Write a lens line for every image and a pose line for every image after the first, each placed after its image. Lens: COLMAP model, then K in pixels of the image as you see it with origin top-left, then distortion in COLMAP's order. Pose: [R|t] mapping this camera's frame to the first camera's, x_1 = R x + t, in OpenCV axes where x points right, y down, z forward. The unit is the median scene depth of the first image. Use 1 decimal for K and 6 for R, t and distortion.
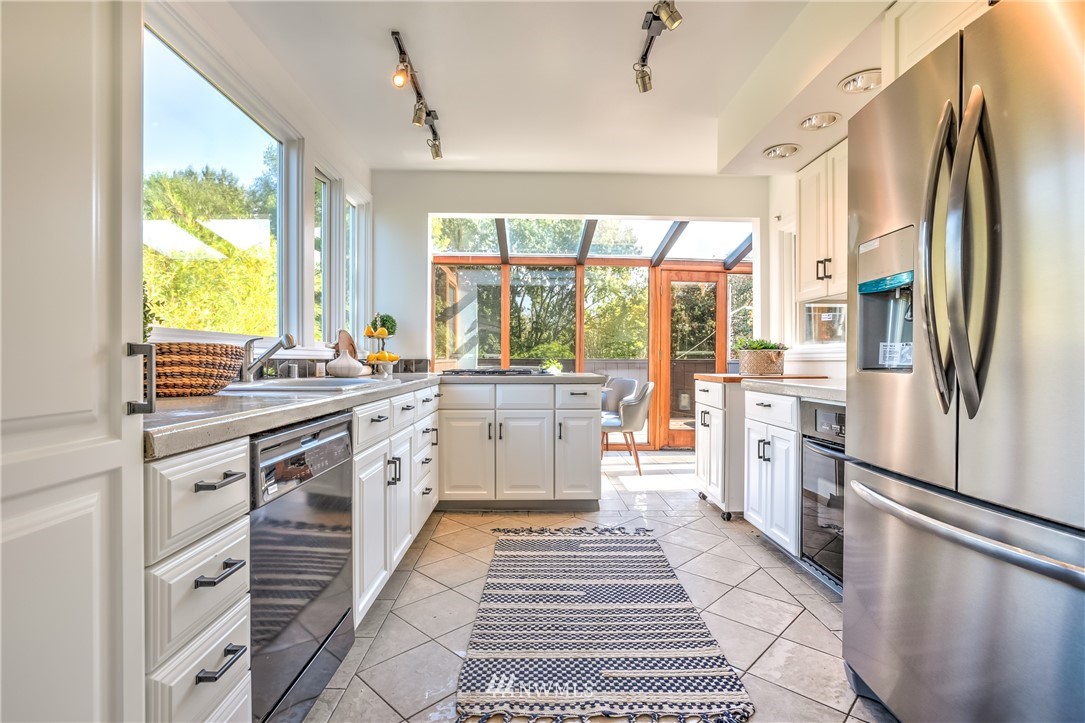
lens RADIAL K [[531.0, 0, 542.5], [0, 531.0, 361.5], [0, 0, 1]] dist [-0.051620, 0.000181]
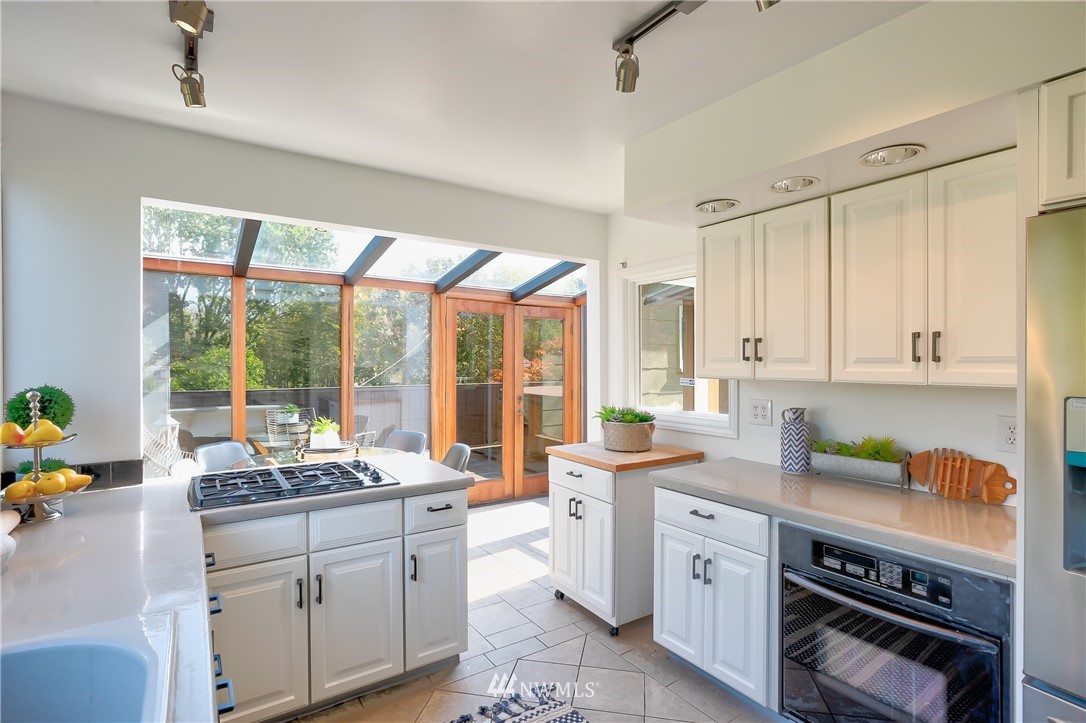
lens RADIAL K [[528.1, 0, 538.1], [0, 528.1, 360.7], [0, 0, 1]] dist [-0.050930, 0.030332]
pose [[0.841924, -0.002725, 0.539589, -0.191534], [0.002387, 0.999996, 0.001327, -0.130764], [-0.539590, 0.000171, 0.841928, 0.374905]]
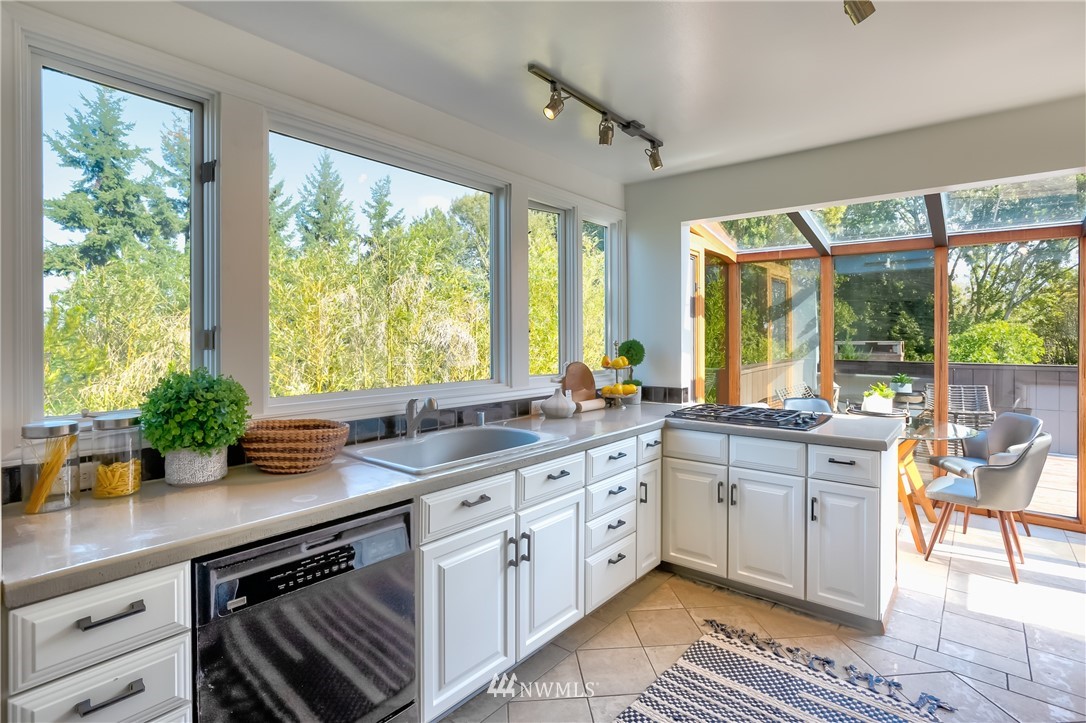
lens RADIAL K [[533.5, 0, 547.7], [0, 533.5, 337.0], [0, 0, 1]] dist [-0.028041, 0.009719]
pose [[0.756214, -0.002629, -0.654319, 0.237943], [0.000216, 0.999993, -0.003767, -0.105008], [0.654325, 0.002707, 0.756209, 0.216538]]
